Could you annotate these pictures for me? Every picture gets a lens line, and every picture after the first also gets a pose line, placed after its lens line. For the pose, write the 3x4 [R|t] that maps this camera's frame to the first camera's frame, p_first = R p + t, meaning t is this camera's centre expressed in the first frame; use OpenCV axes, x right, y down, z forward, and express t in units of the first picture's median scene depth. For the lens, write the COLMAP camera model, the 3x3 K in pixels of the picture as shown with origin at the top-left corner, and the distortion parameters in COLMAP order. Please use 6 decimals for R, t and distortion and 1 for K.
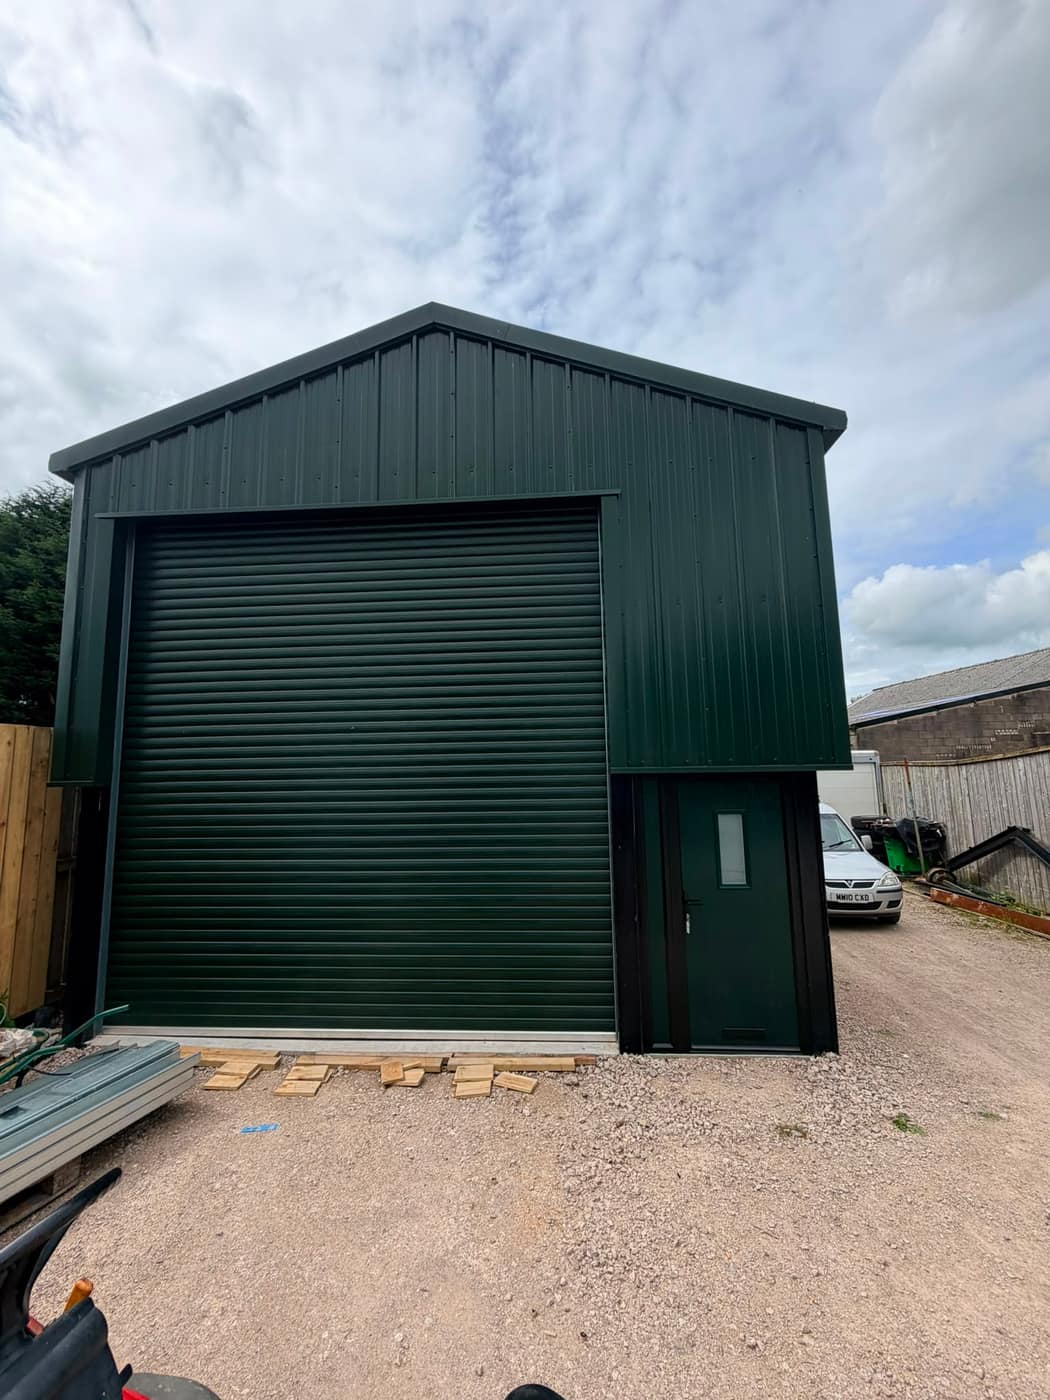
lens RADIAL K [[542.9, 0, 528.9], [0, 542.9, 699.7], [0, 0, 1]] dist [-0.000813, 0.000159]
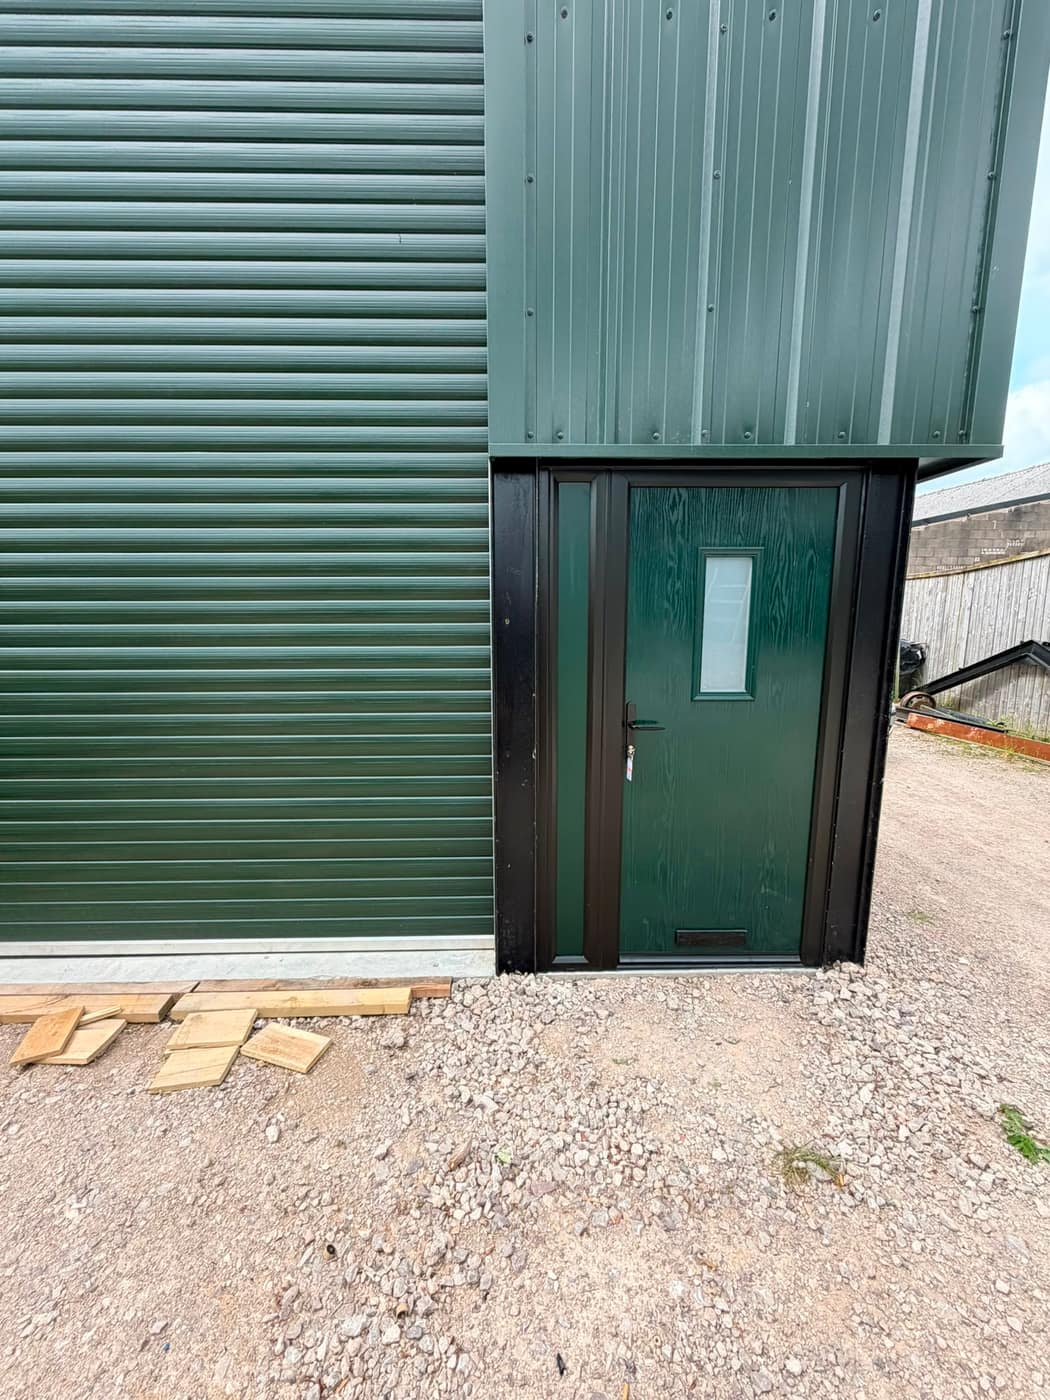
lens RADIAL K [[542.9, 0, 528.9], [0, 542.9, 699.7], [0, 0, 1]] dist [-0.000813, 0.000159]
pose [[0.996322, -0.000614, 0.085686, 0.154214], [-0.024278, 0.956973, 0.289159, 0.209280], [-0.082177, -0.290176, 0.953439, 0.537285]]
